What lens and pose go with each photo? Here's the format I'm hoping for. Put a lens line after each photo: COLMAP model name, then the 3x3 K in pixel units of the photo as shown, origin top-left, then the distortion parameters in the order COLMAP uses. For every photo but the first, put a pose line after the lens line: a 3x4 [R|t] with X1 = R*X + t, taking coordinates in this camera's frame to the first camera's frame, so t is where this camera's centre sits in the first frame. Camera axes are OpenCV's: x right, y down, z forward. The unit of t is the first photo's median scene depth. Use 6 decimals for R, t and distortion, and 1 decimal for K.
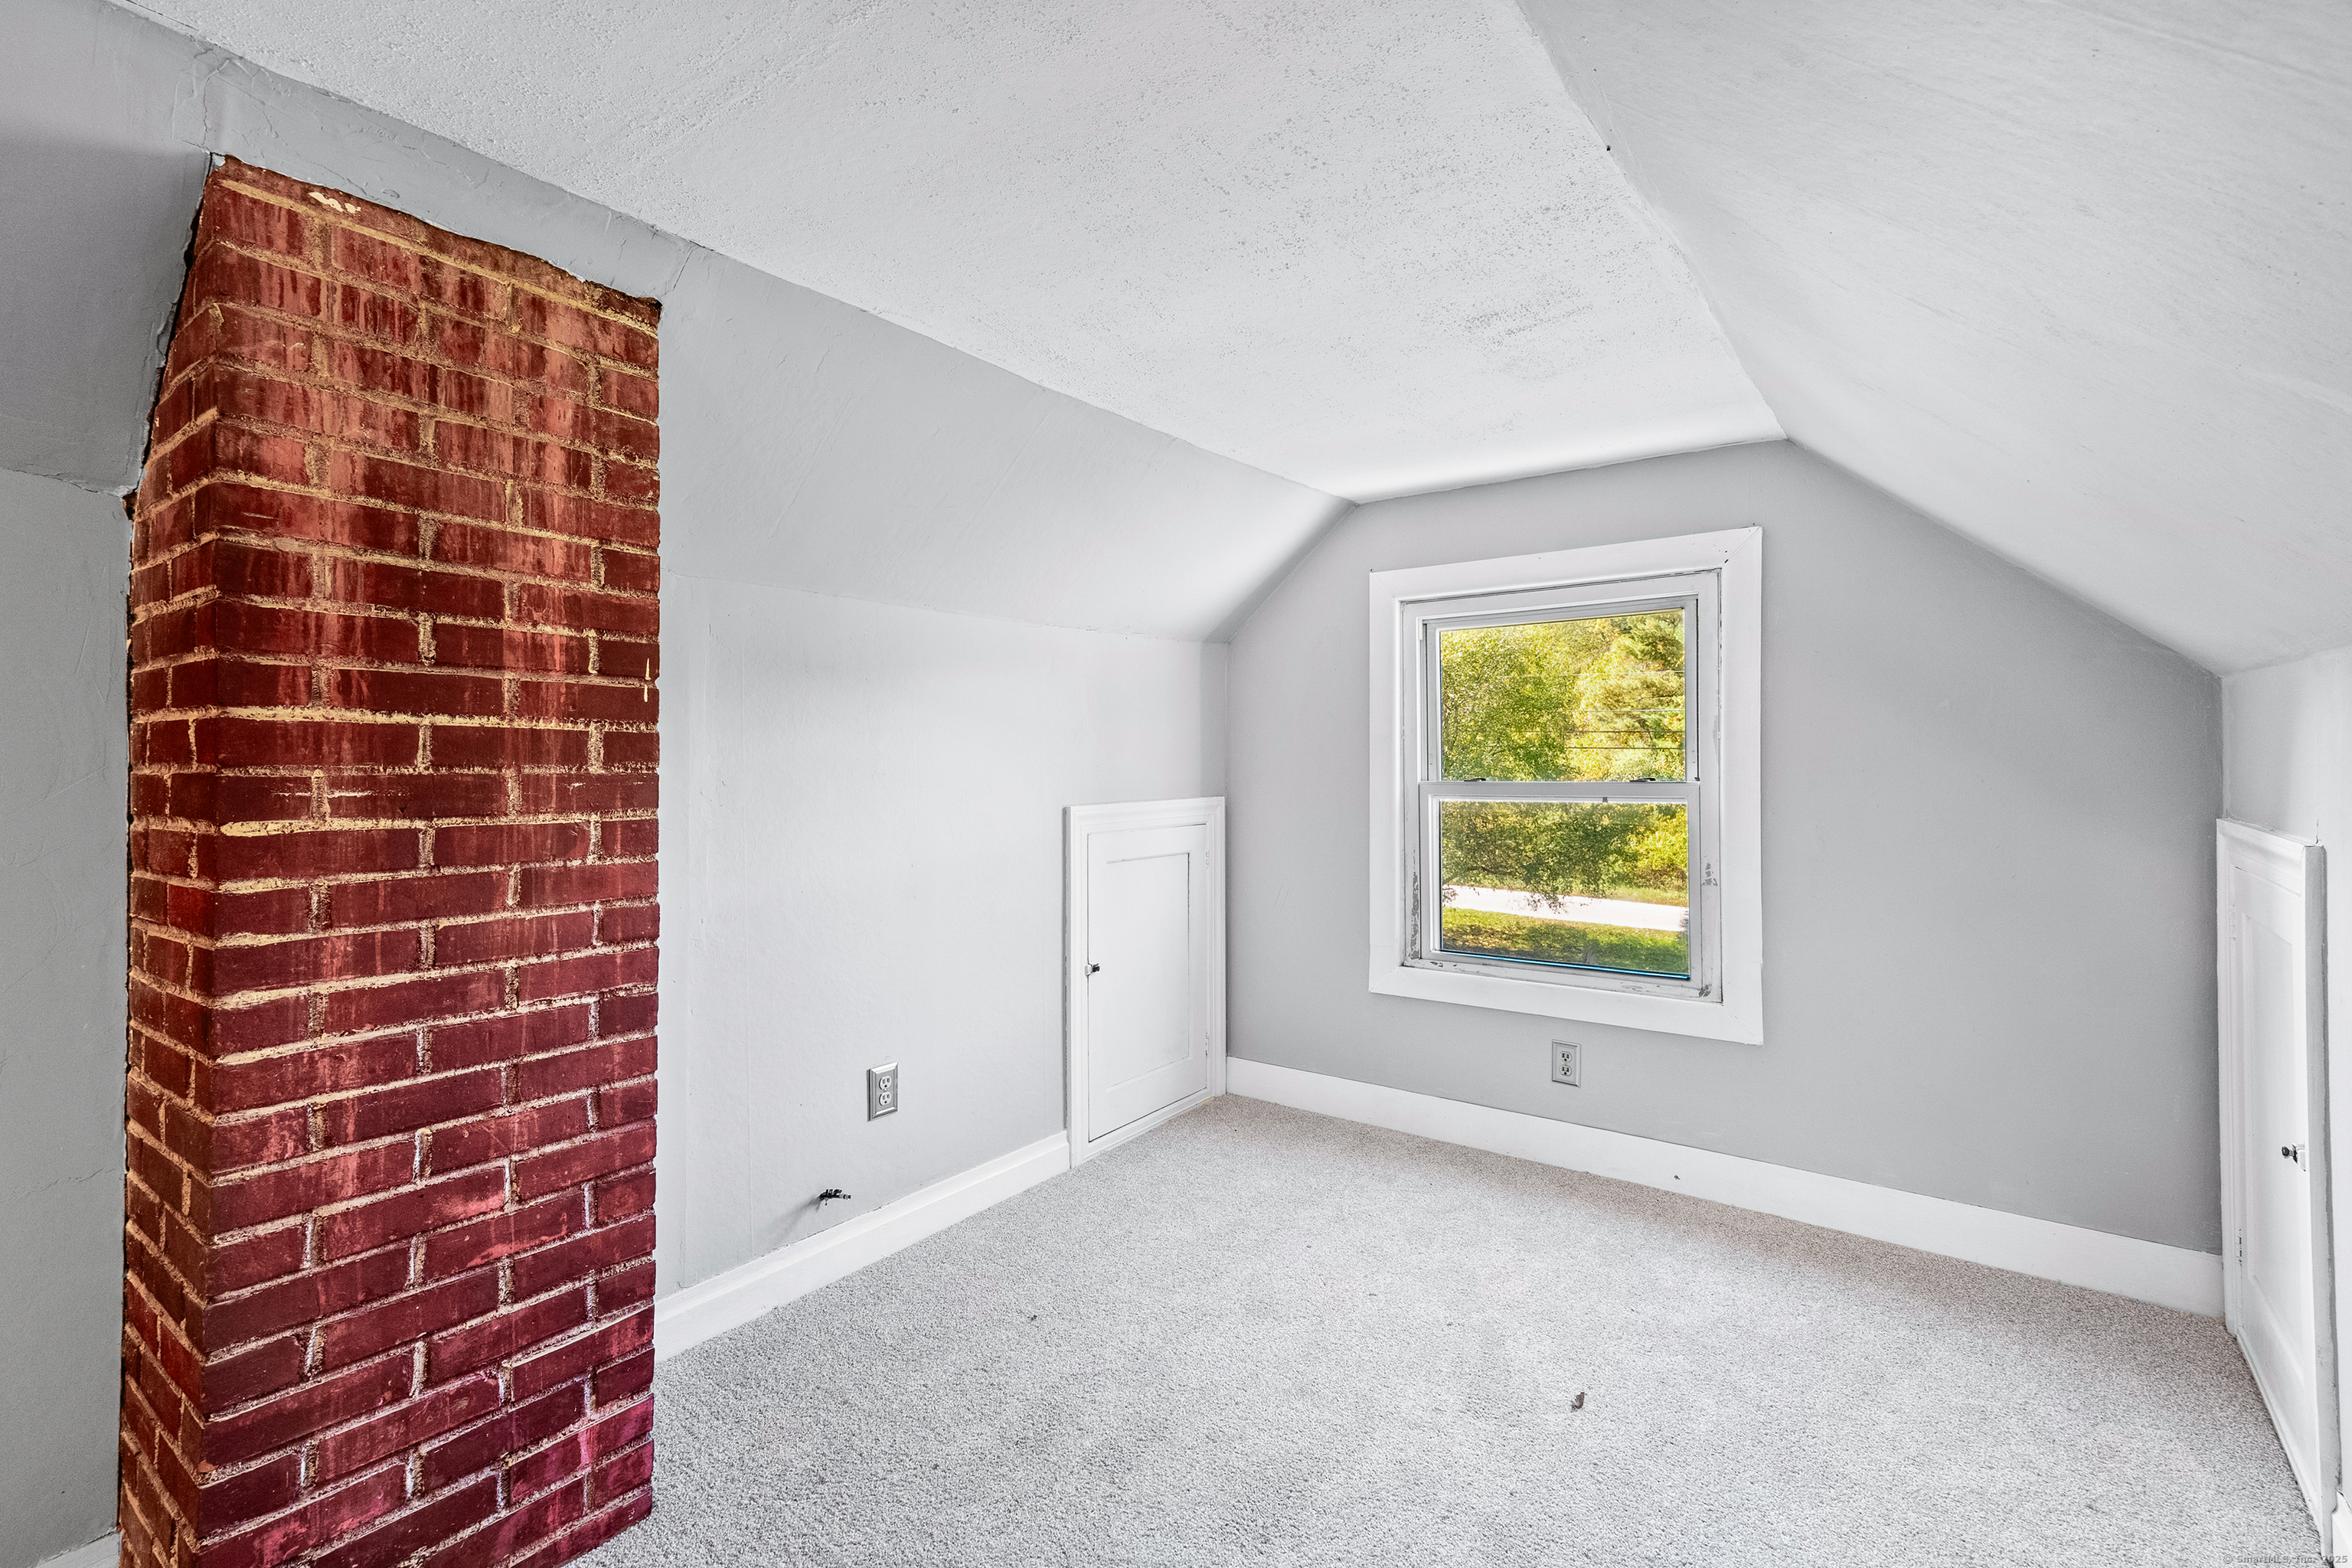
lens RADIAL K [[1056.0, 0, 1173.1], [0, 1056.0, 770.5], [0, 0, 1]] dist [0.023730, 0.000930]
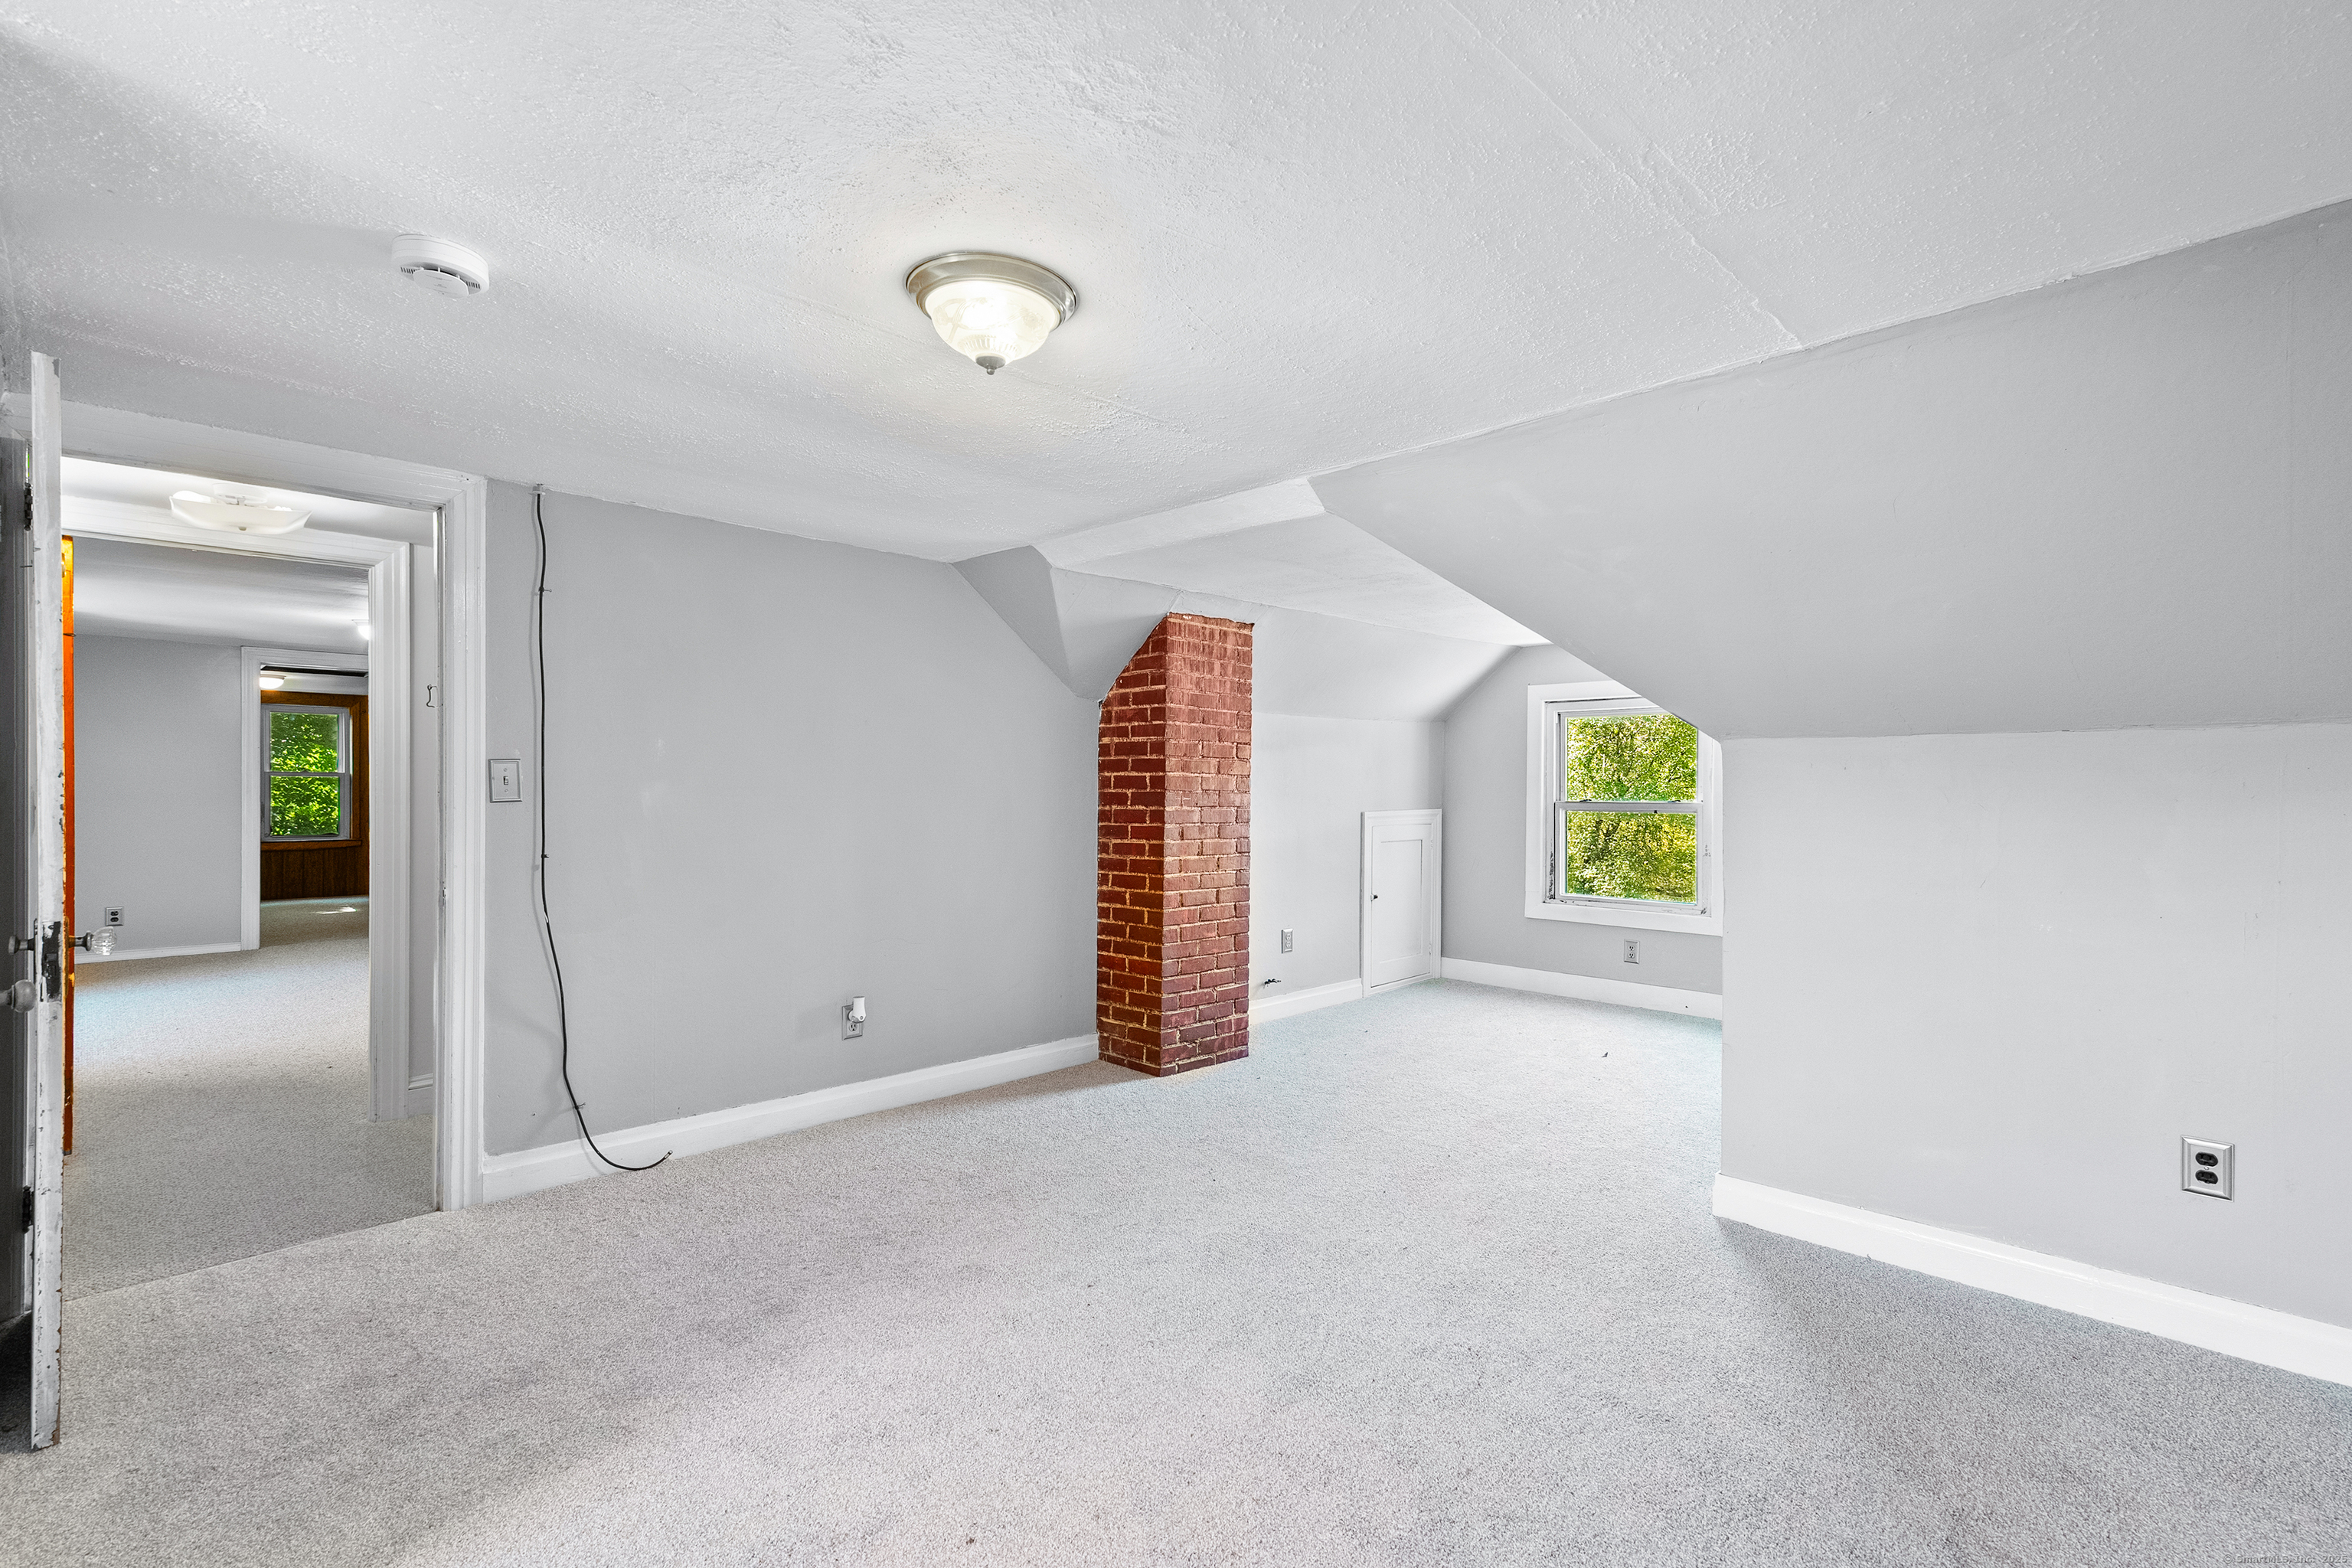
lens RADIAL K [[1056.0, 0, 1182.6], [0, 1056.0, 793.8], [0, 0, 1]] dist [0.023730, 0.000930]
pose [[0.988757, 0.011475, -0.149093, -0.139264], [-0.011128, 0.999933, 0.003160, -0.001168], [0.149119, -0.001465, 0.988818, -0.972880]]
